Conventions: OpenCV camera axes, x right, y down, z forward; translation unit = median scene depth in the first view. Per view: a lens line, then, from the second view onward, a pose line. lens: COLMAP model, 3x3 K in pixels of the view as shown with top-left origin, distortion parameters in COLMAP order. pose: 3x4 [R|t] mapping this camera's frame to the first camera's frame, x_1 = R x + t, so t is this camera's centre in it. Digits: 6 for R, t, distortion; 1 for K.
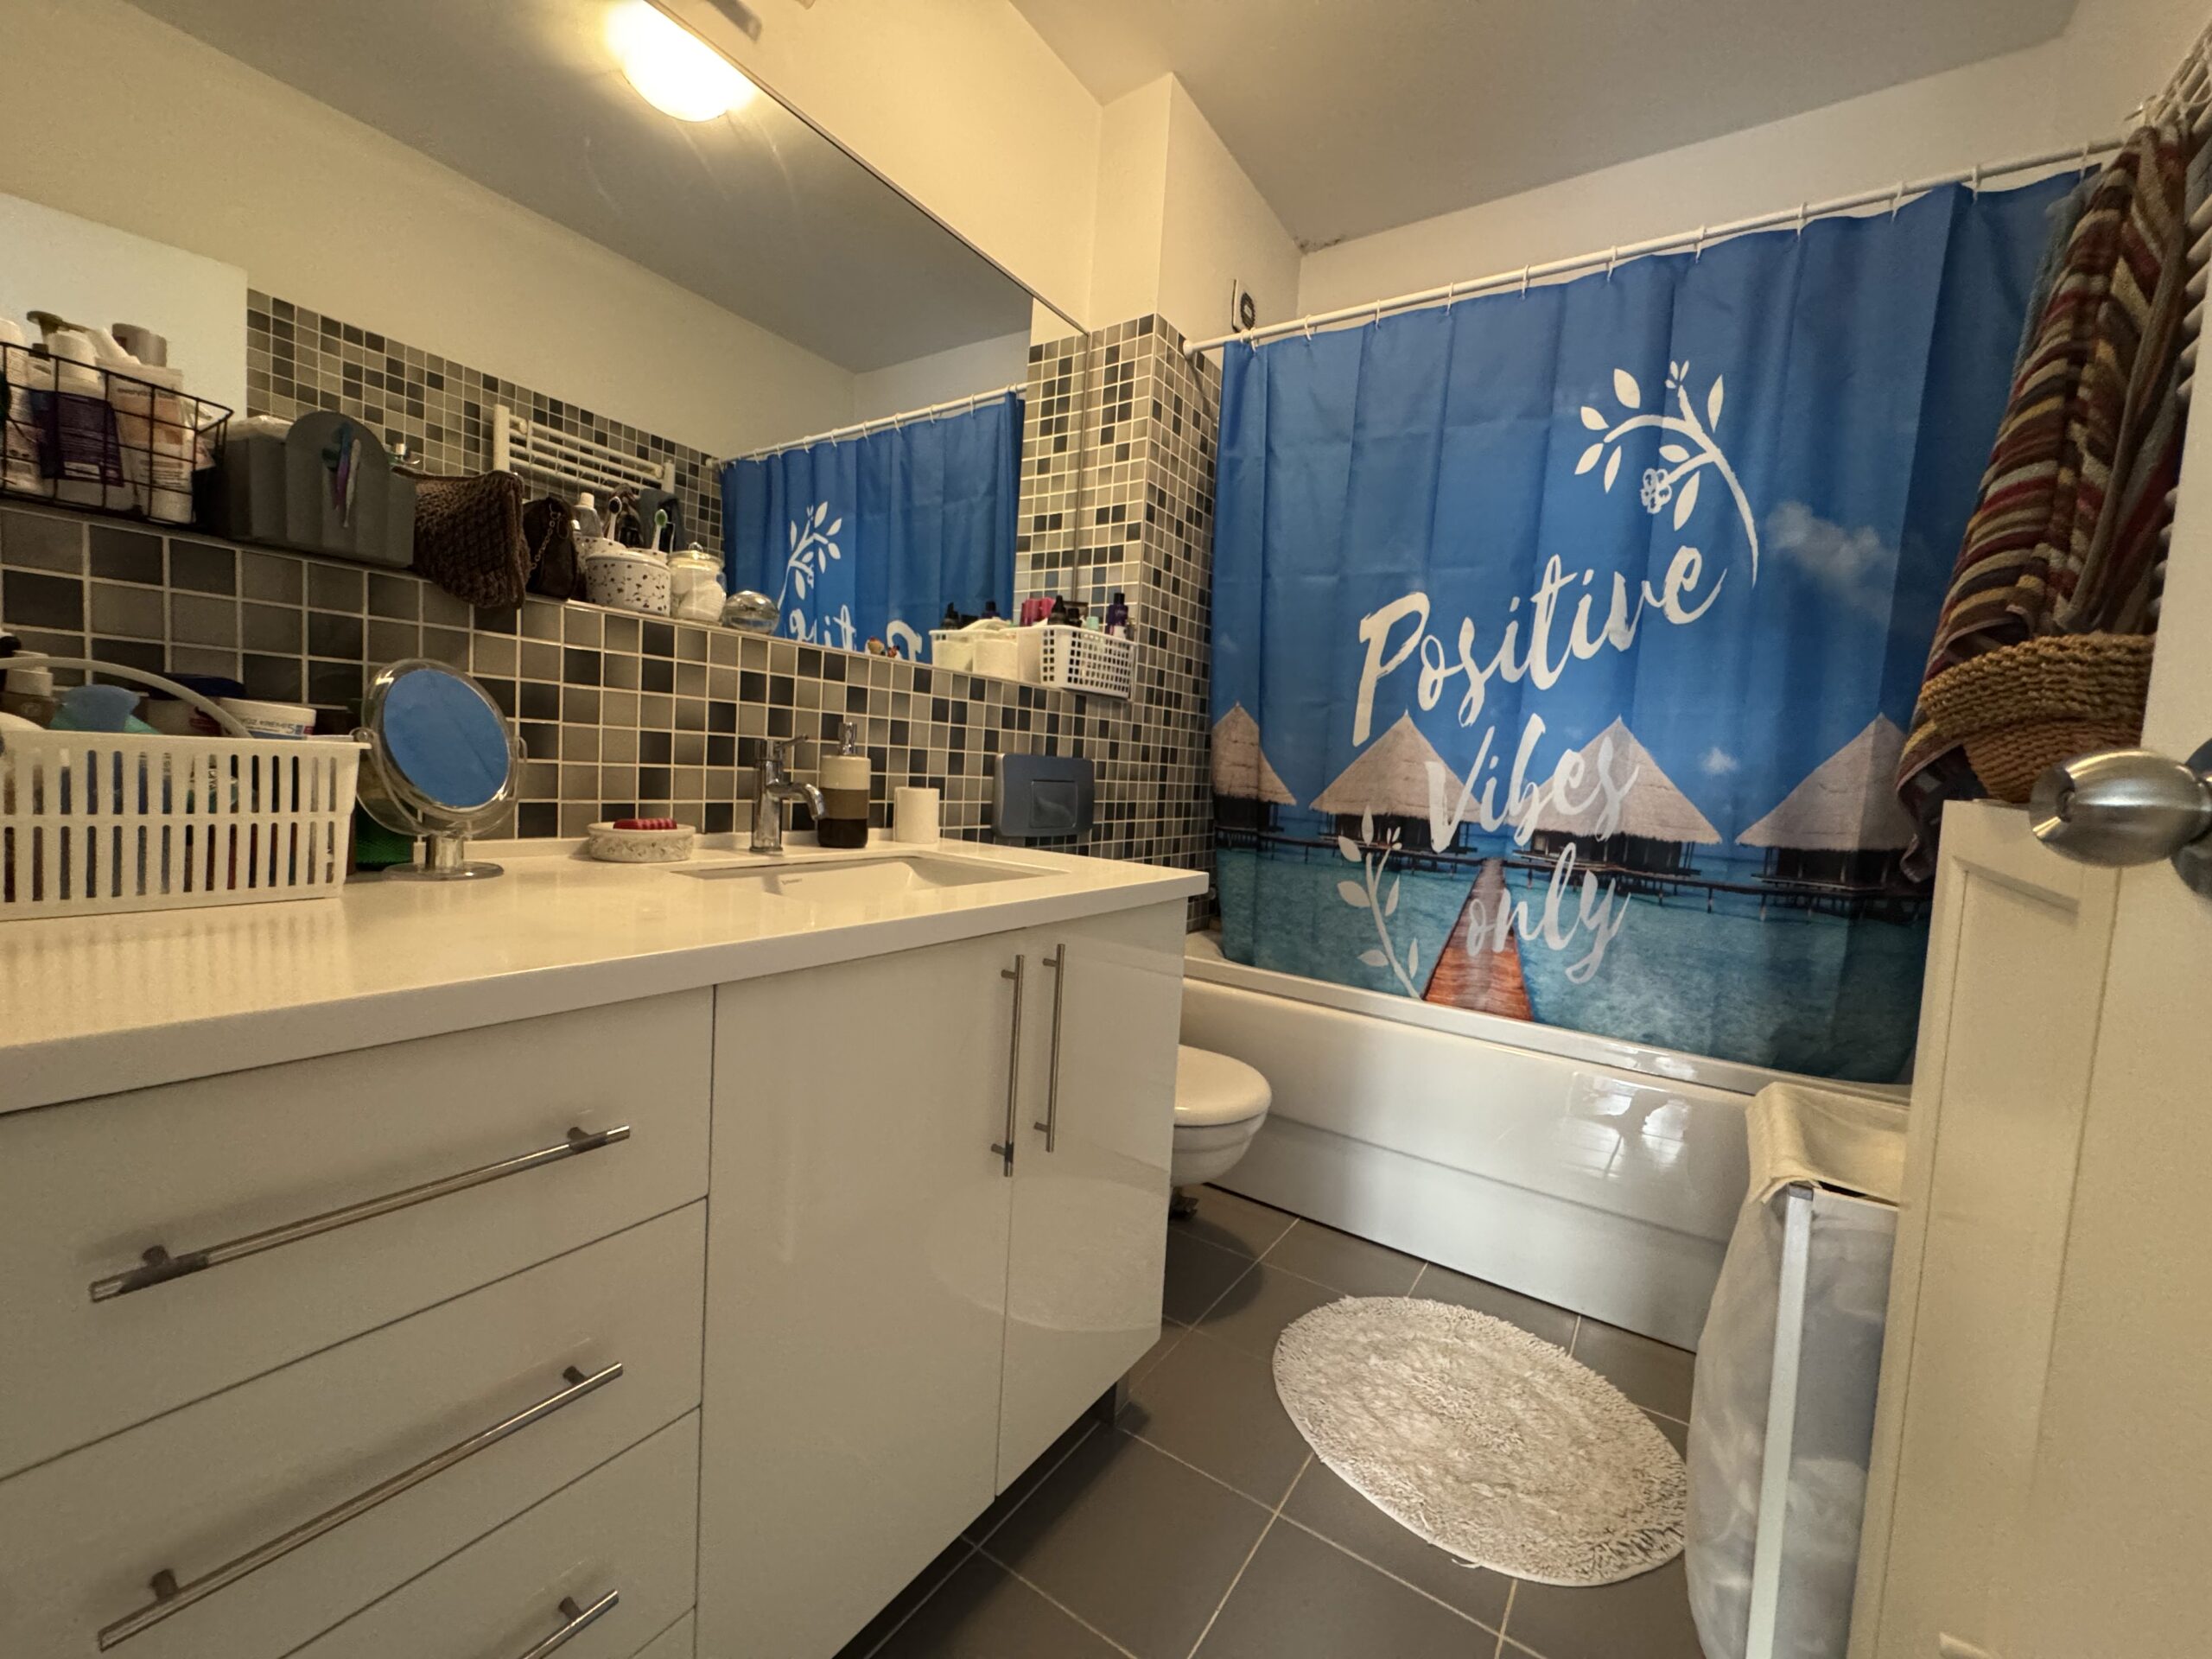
lens RADIAL K [[882.6, 0, 1103.1], [0, 882.6, 825.7], [0, 0, 1]] dist [-0.003067, 0.000288]
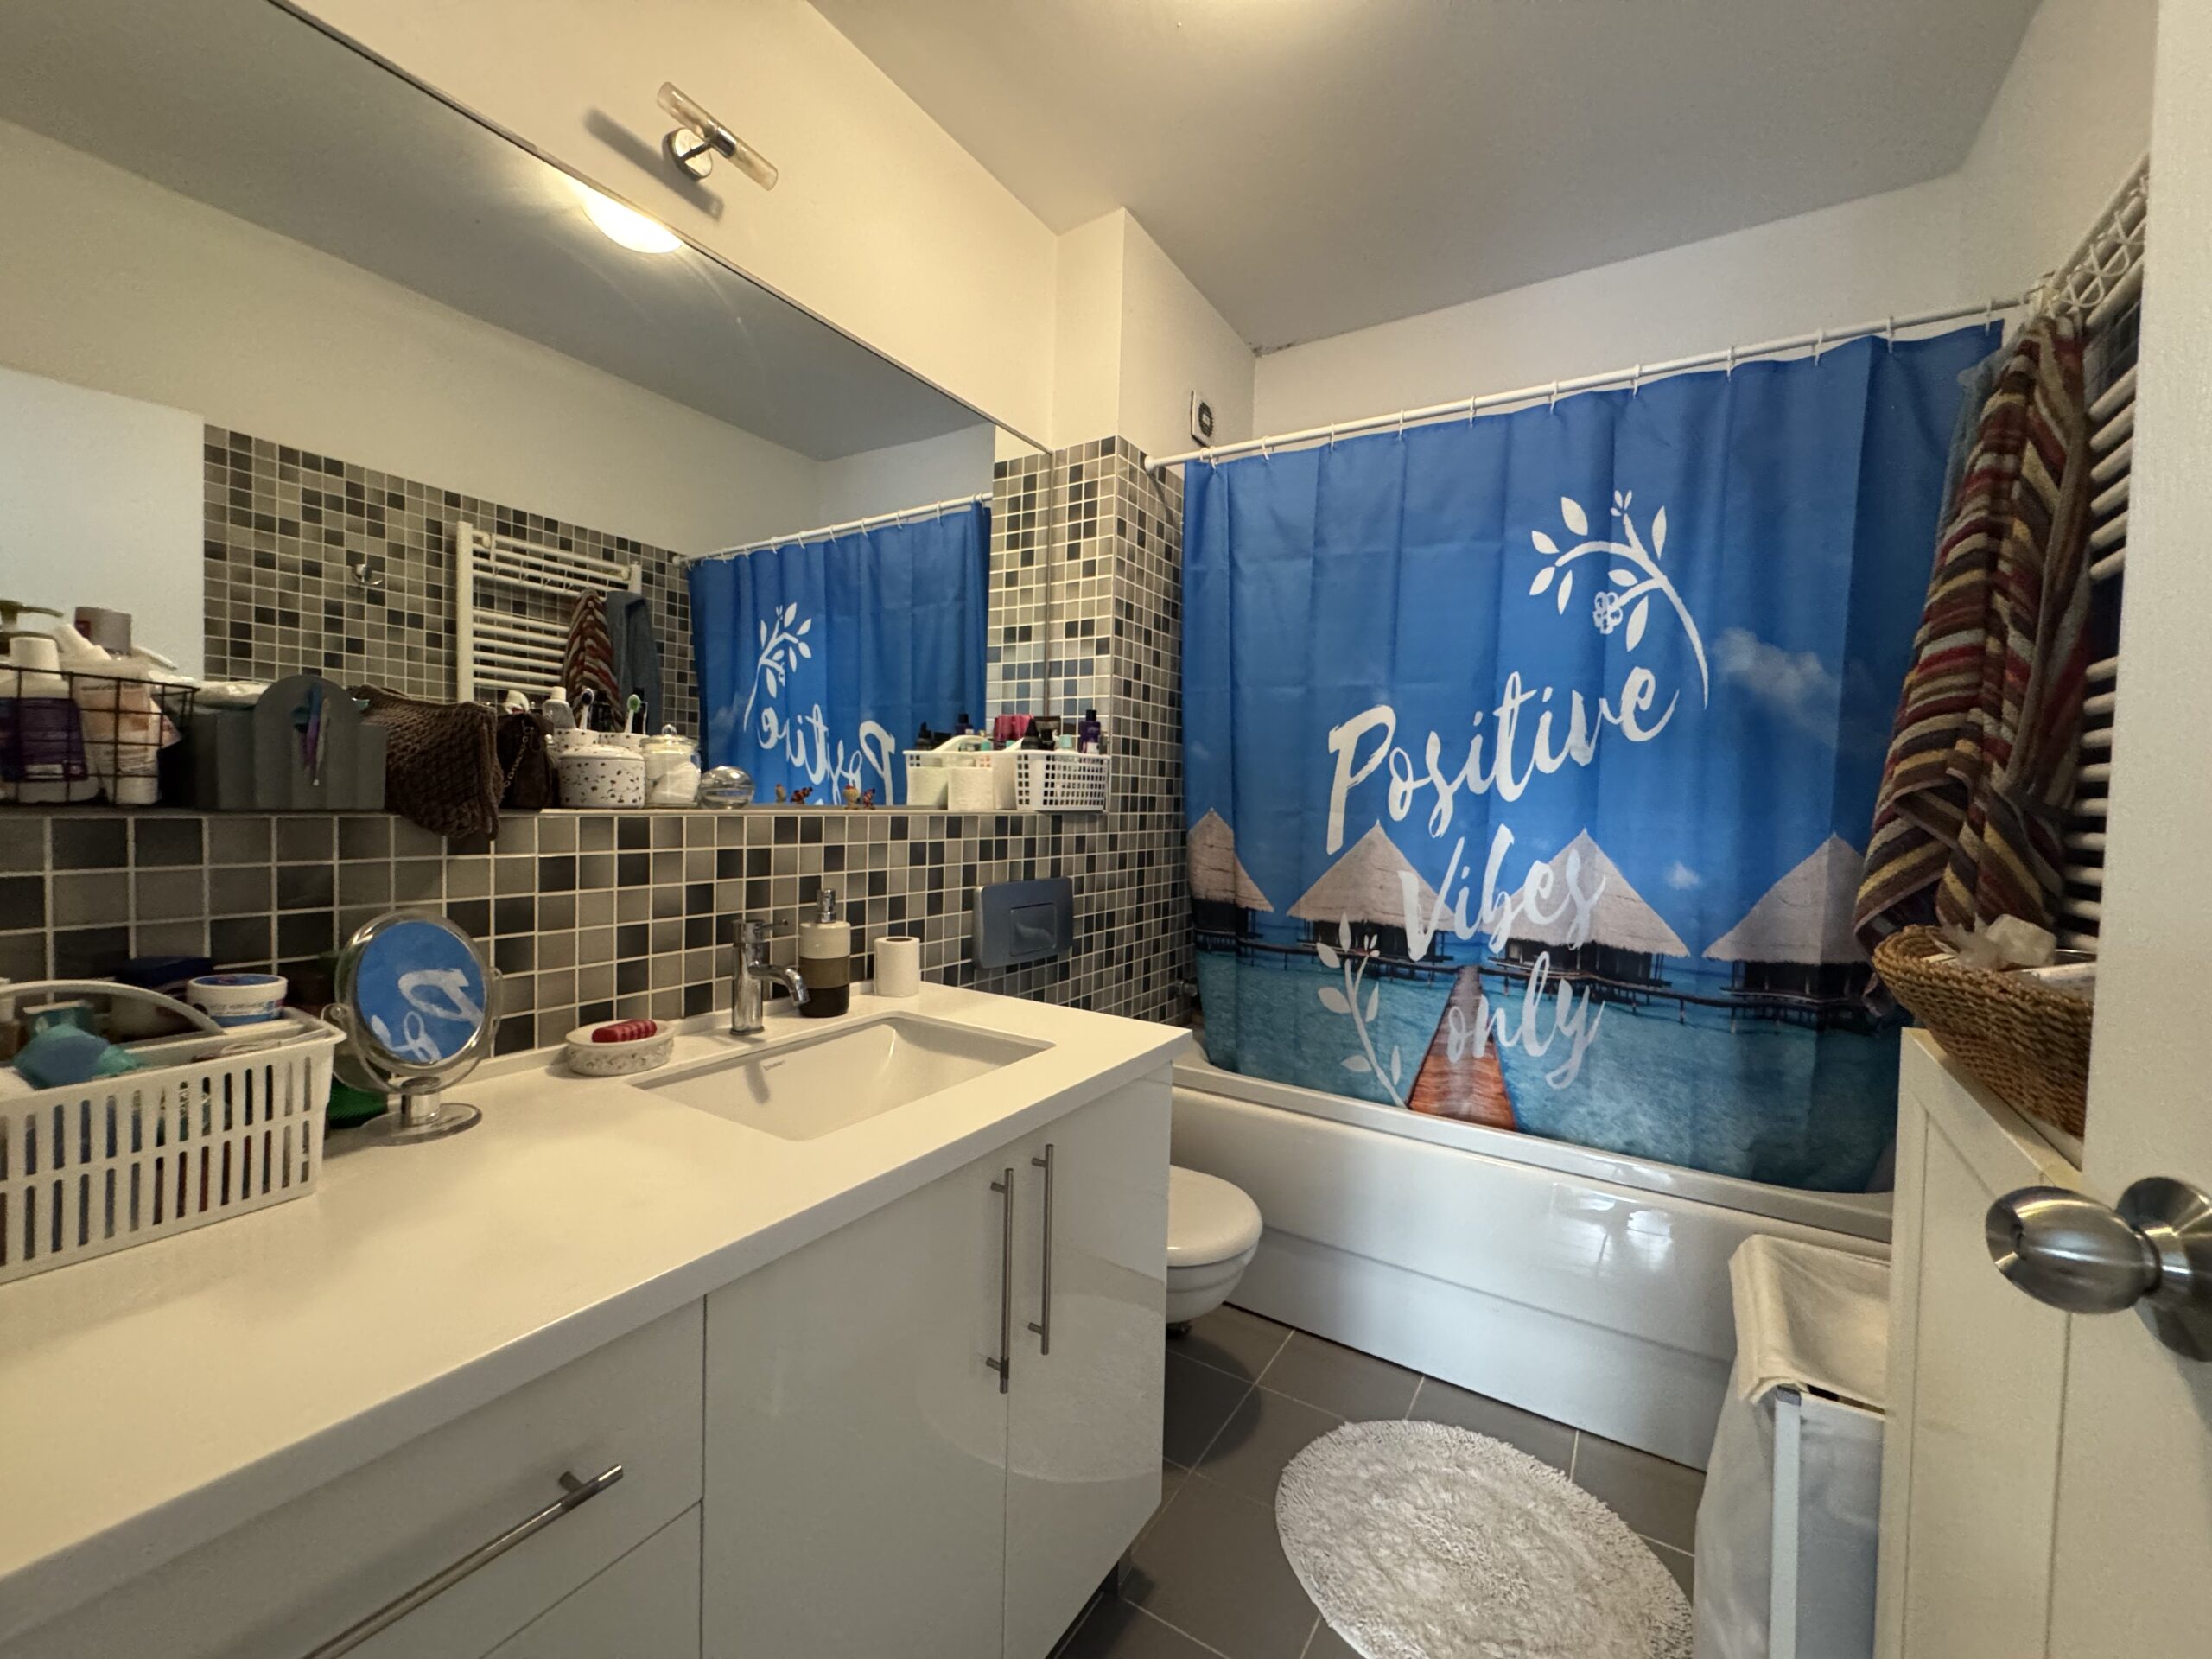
lens RADIAL K [[882.6, 0, 1103.0], [0, 882.6, 826.3], [0, 0, 1]] dist [-0.003067, 0.000288]
pose [[0.998974, -0.035022, 0.028715, -0.002127], [0.035982, 0.998786, -0.033646, -0.124617], [-0.027502, 0.034645, 0.999021, -0.007966]]
